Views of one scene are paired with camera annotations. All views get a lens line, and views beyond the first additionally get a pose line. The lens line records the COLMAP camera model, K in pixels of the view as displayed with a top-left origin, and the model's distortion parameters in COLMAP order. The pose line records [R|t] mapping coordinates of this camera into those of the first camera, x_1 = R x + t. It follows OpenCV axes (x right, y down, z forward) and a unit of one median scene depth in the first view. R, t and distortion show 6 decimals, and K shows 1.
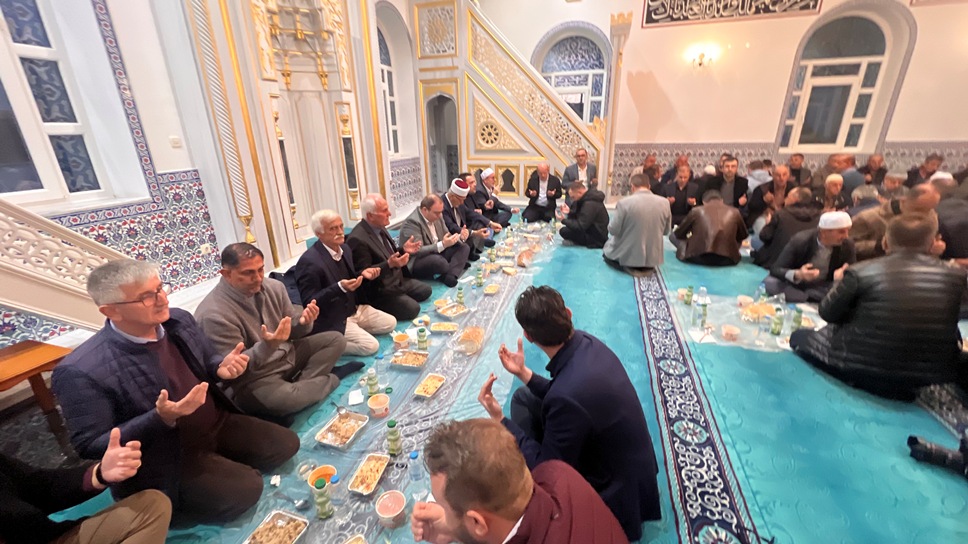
lens RADIAL K [[384.7, 0, 482.5], [0, 384.7, 275.2], [0, 0, 1]] dist [-0.000138, -0.001028]
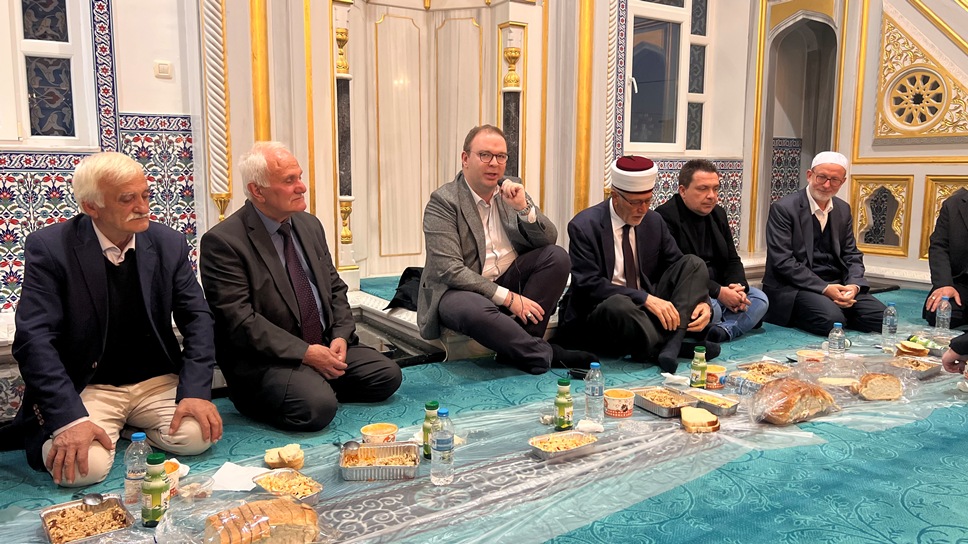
lens RADIAL K [[734.3, 0, 488.7], [0, 734.3, 265.8], [0, 0, 1]] dist [0.022714, -0.010881]
pose [[0.753302, 0.103844, -0.649425, 0.289734], [-0.246941, 0.959866, -0.132957, -0.007954], [0.609554, 0.260526, 0.748712, 0.356053]]
